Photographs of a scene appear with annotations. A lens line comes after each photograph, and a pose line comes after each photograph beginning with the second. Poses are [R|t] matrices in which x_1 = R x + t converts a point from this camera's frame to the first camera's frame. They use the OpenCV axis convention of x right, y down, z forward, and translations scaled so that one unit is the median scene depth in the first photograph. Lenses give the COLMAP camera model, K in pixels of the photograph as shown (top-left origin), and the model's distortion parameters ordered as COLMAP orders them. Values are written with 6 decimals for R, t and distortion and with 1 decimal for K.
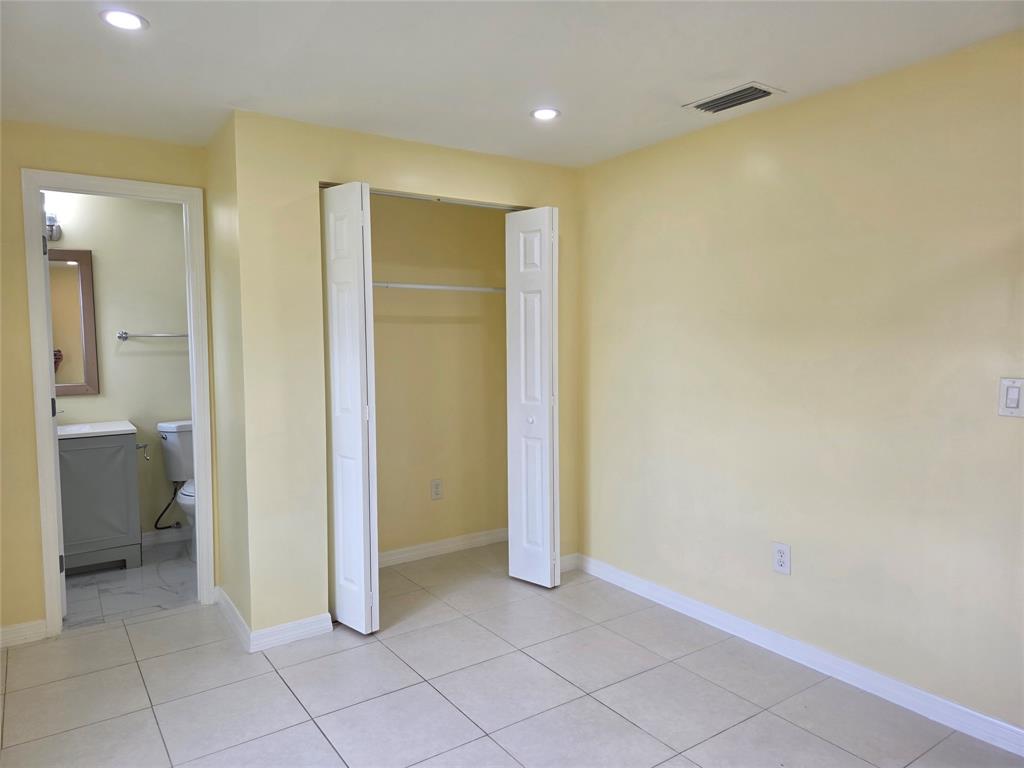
lens RADIAL K [[690.7, 0, 516.2], [0, 690.7, 390.4], [0, 0, 1]] dist [0.010291, 0.001669]
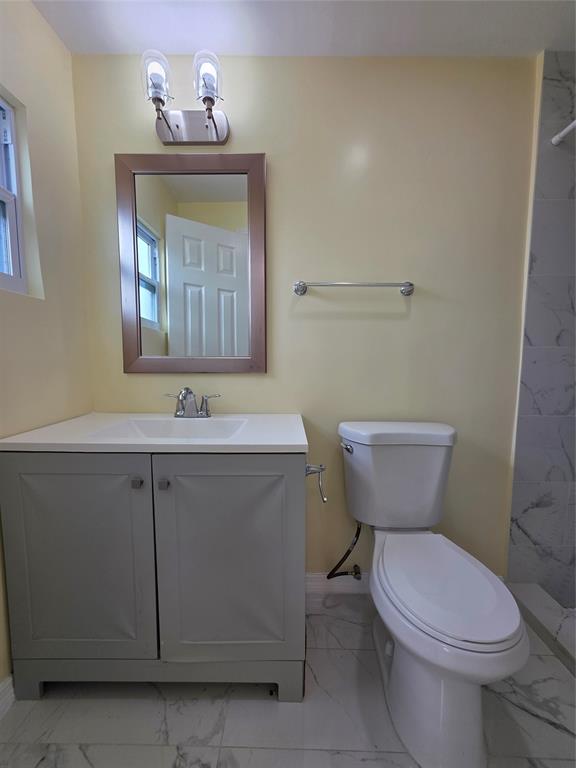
lens RADIAL K [[308.6, 0, 287.1], [0, 308.6, 383.1], [0, 0, 1]] dist [-0.000575, 0.000016]
pose [[0.824459, 0.058635, -0.562876, -0.405091], [-0.049361, 0.998278, 0.031691, 0.004382], [0.563765, 0.001656, 0.825934, 0.748658]]
